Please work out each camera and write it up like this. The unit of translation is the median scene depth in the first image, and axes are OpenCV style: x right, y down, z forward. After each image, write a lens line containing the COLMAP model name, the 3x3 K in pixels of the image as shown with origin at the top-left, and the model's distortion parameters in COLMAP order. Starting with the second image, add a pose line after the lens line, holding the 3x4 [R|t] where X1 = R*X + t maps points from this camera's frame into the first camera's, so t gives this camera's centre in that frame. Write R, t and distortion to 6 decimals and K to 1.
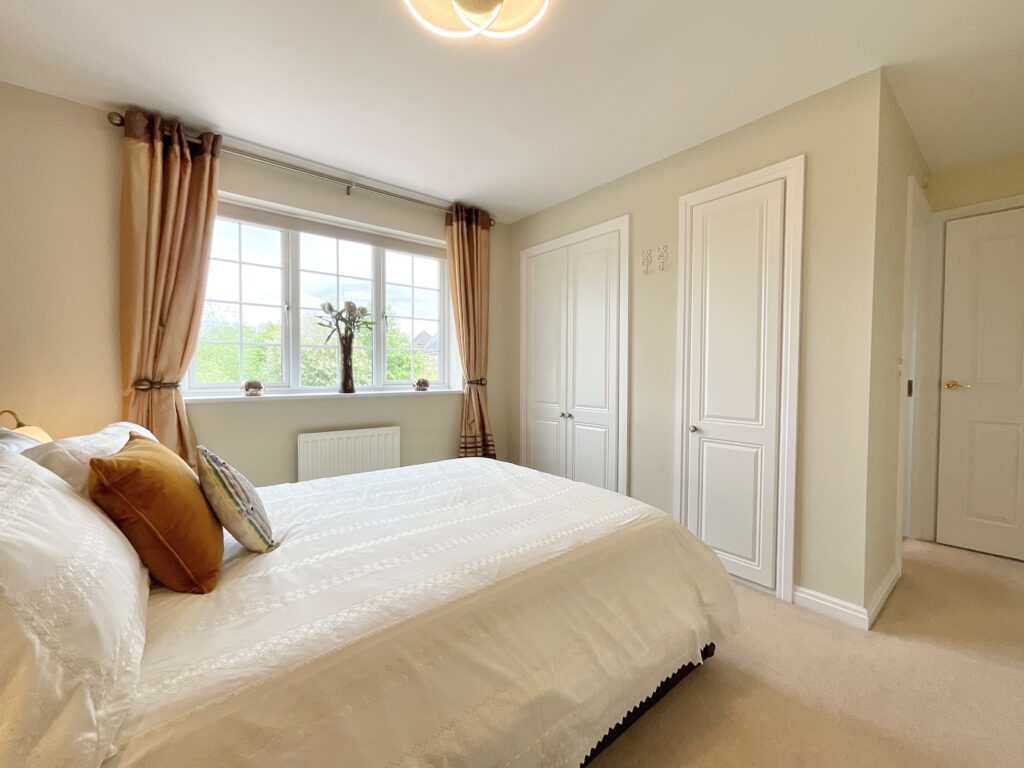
lens RADIAL K [[416.3, 0, 518.0], [0, 416.3, 383.3], [0, 0, 1]] dist [0.001531, -0.000408]
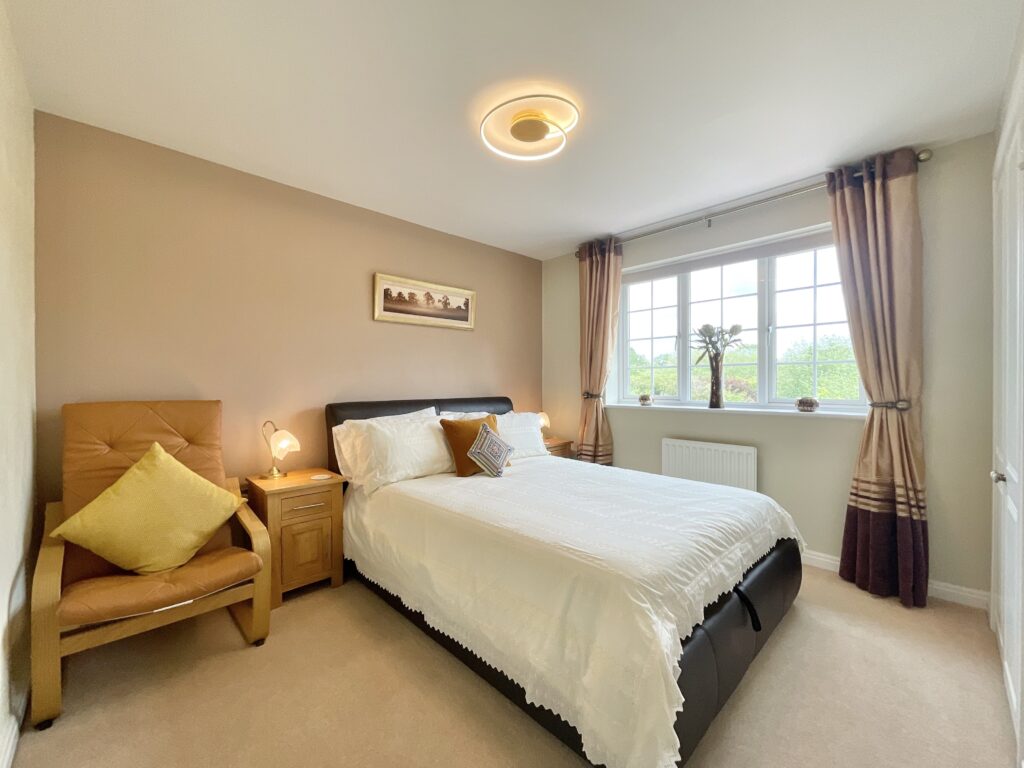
lens RADIAL K [[416.3, 0, 520.7], [0, 416.3, 389.3], [0, 0, 1]] dist [0.001531, -0.000408]
pose [[0.090326, 0.006354, -0.995892, 0.614112], [-0.030891, 0.999516, 0.003575, -0.014319], [0.995433, 0.030441, 0.090479, 0.402741]]
